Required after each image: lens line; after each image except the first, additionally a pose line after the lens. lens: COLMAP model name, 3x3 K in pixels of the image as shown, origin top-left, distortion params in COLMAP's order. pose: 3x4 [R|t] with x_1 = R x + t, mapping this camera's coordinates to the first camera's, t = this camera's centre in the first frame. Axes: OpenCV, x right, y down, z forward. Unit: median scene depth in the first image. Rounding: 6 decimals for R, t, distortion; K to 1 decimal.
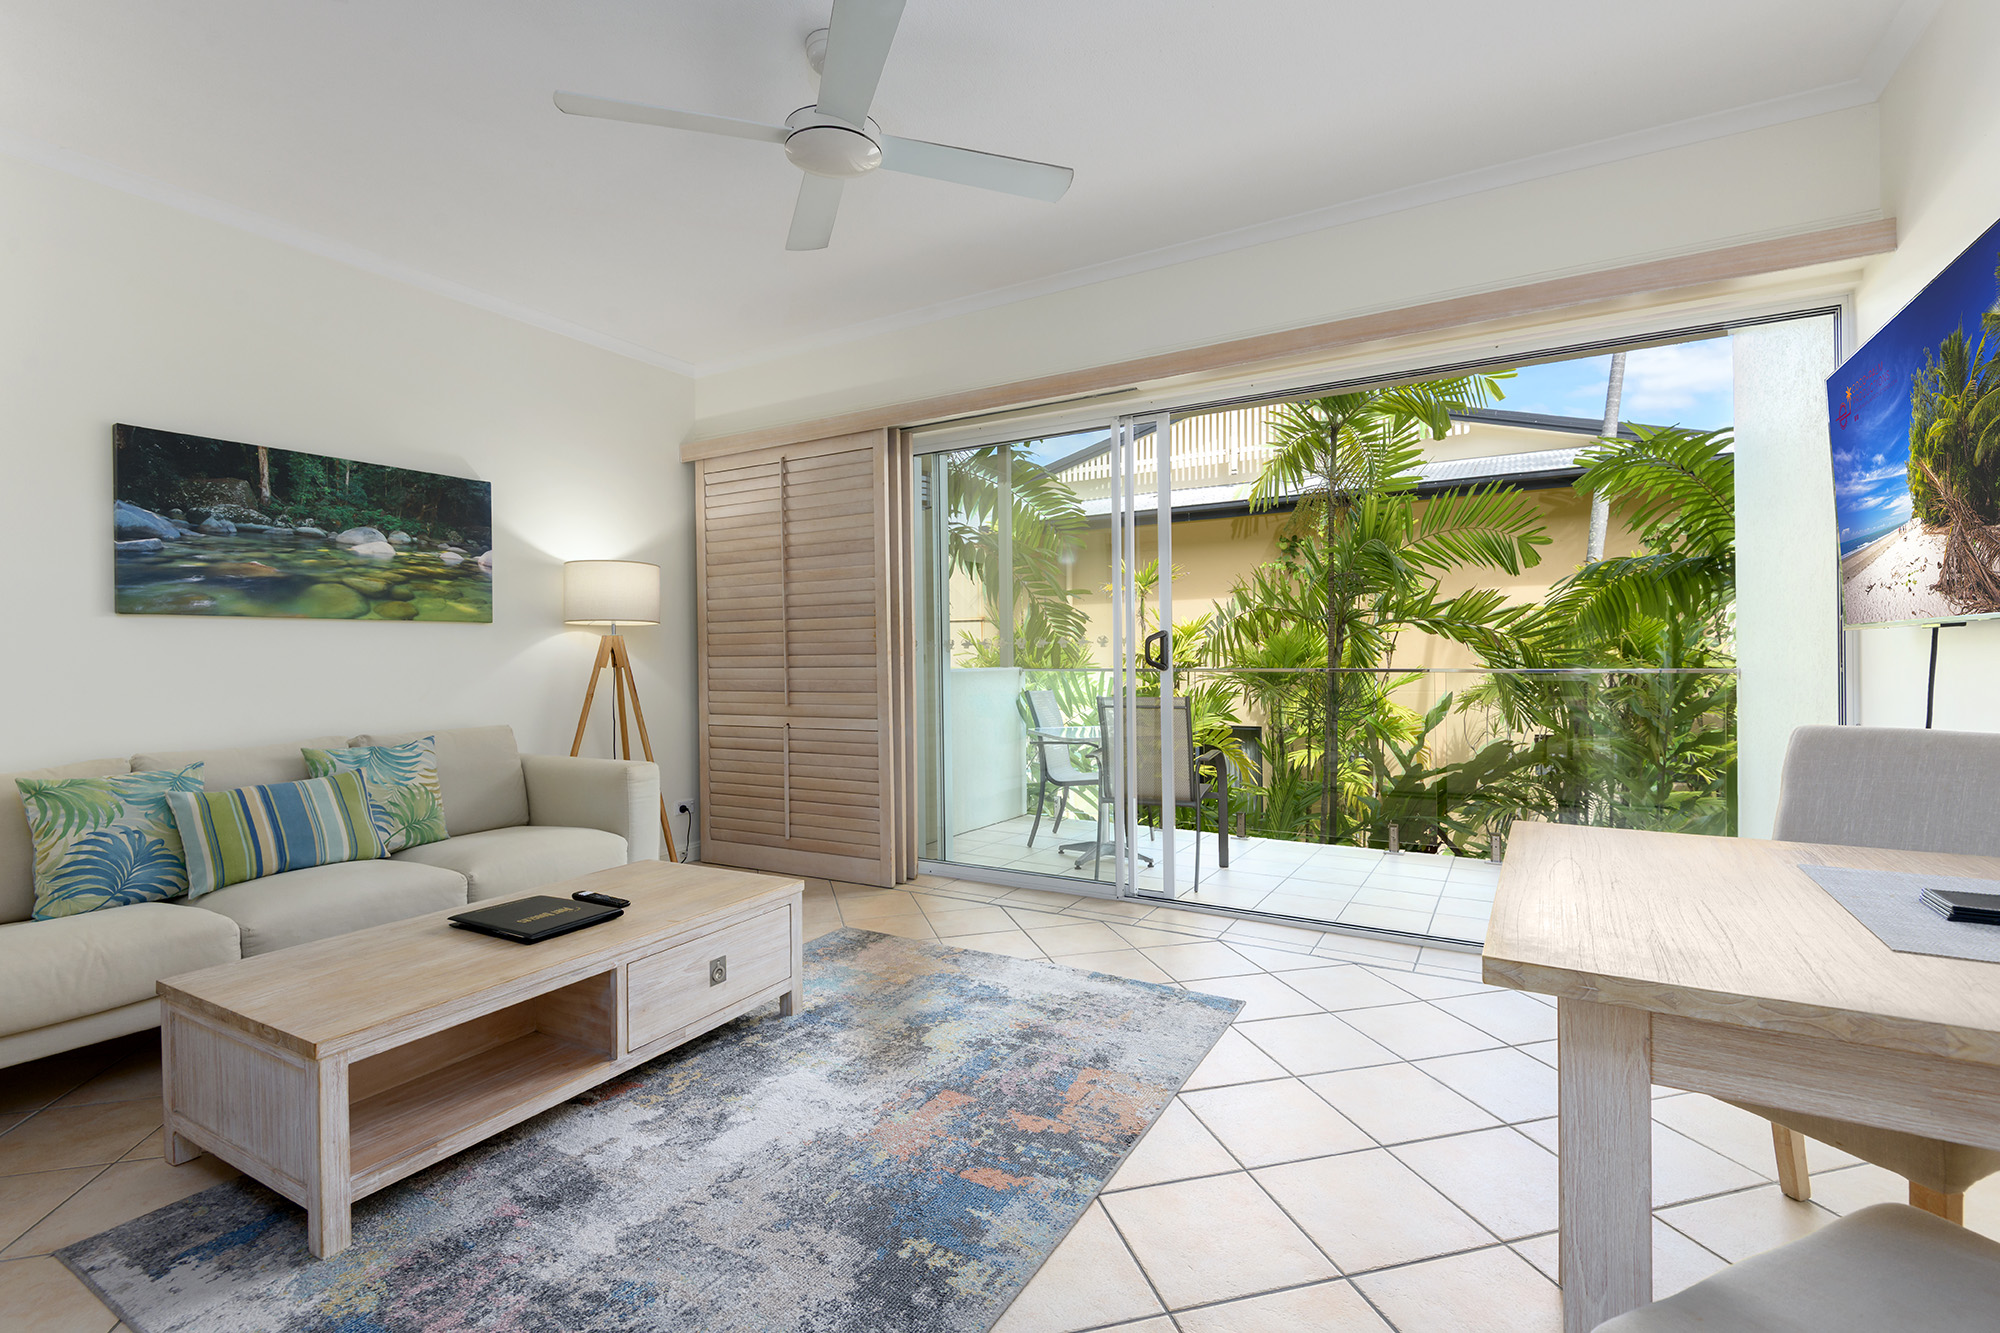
lens RADIAL K [[909.4, 0, 983.3], [0, 909.4, 665.3], [0, 0, 1]] dist [0.003901, -0.003263]
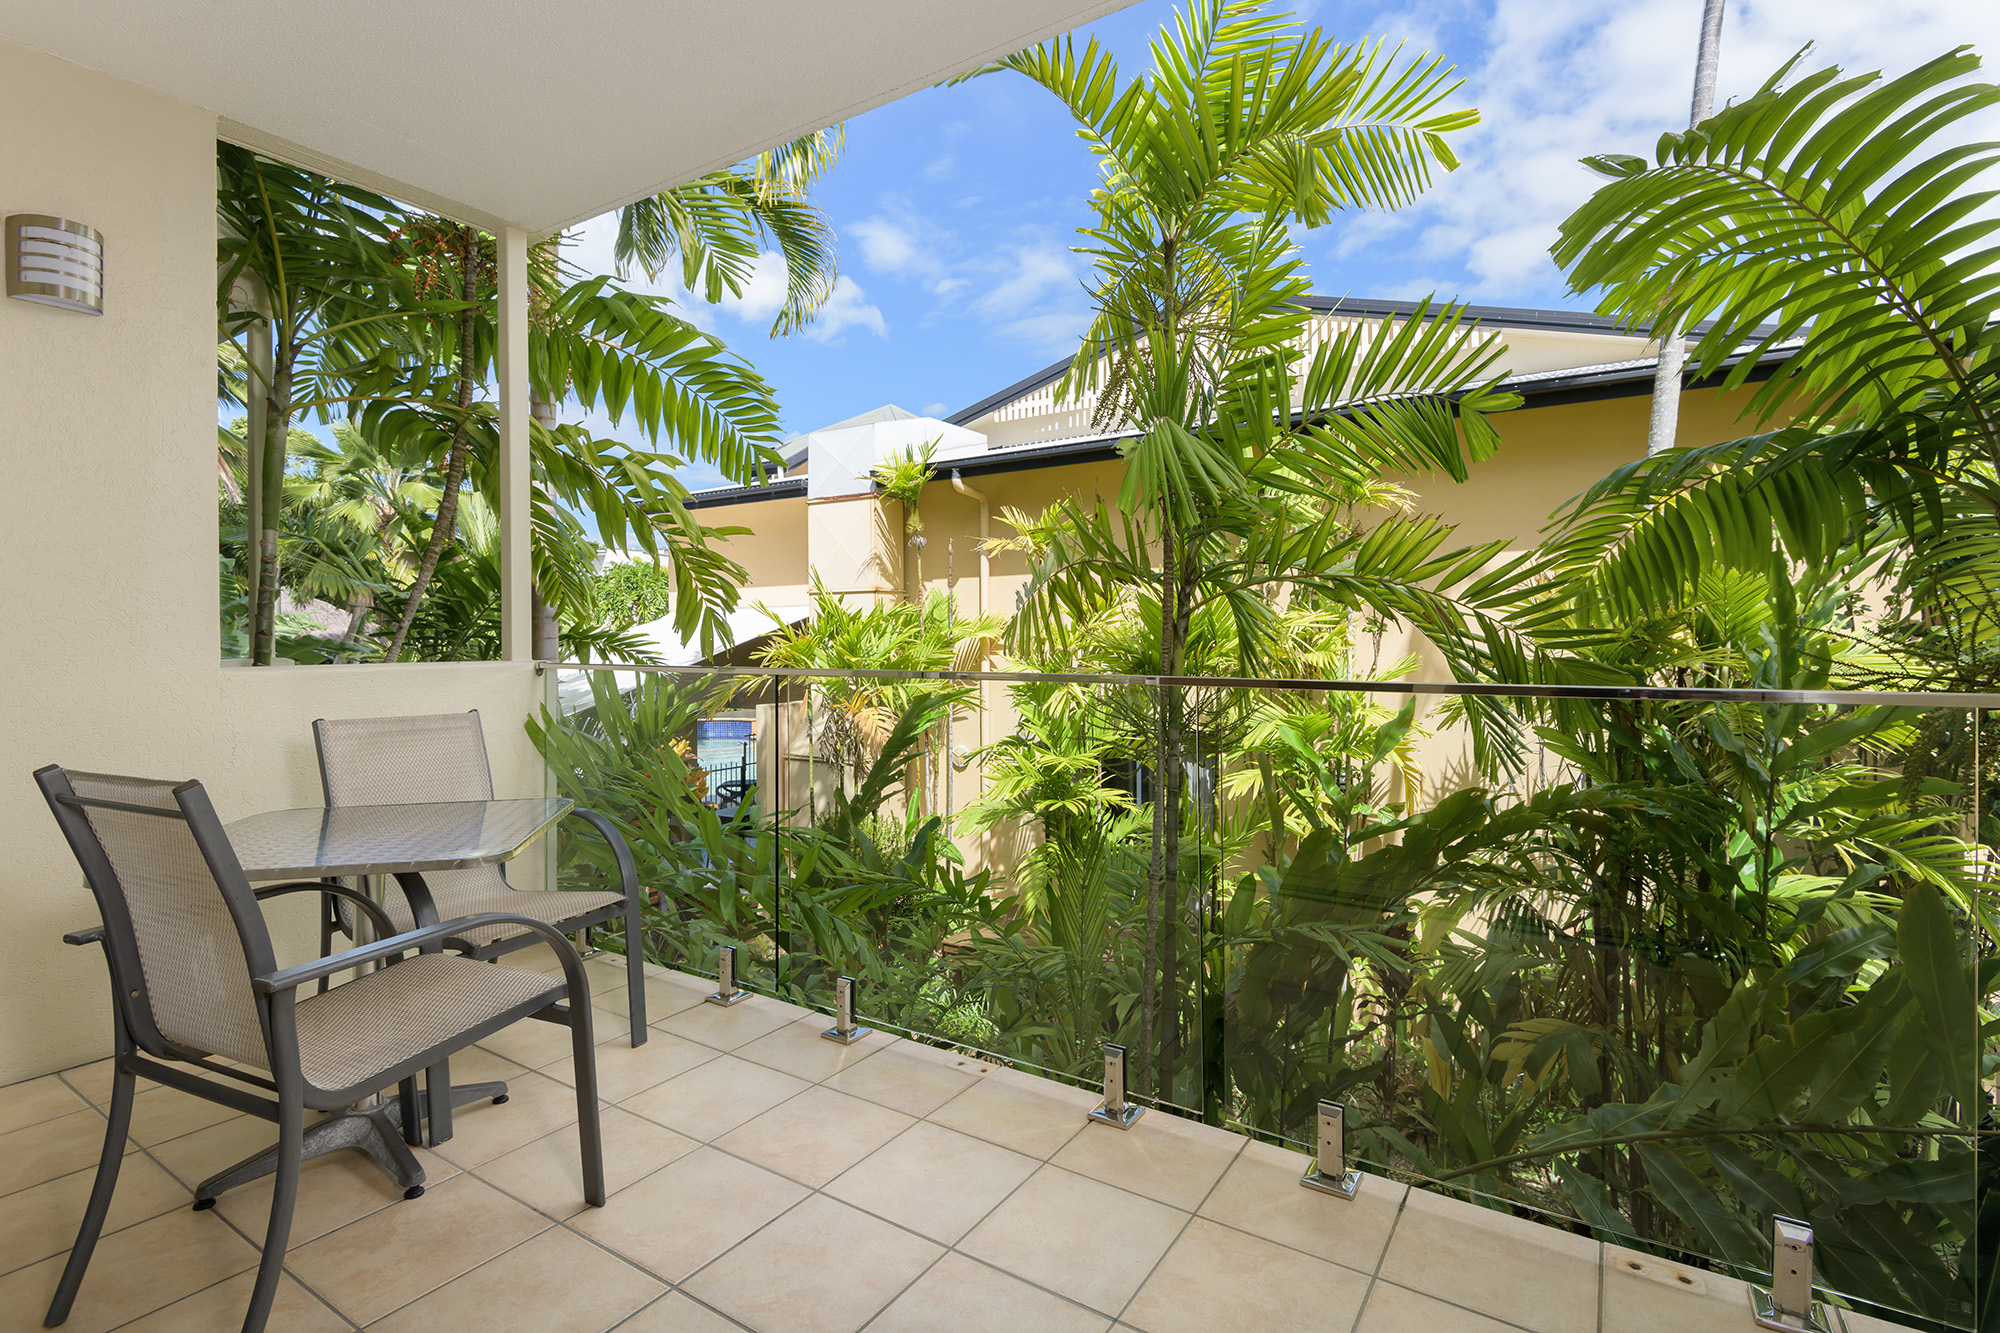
lens RADIAL K [[909.4, 0, 1015.2], [0, 909.4, 634.9], [0, 0, 1]] dist [0.003901, -0.003263]
pose [[0.998985, 0.005512, -0.044712, 0.305655], [-0.006220, 0.999857, -0.015720, -0.004033], [0.044619, 0.015982, 0.998876, 0.412805]]
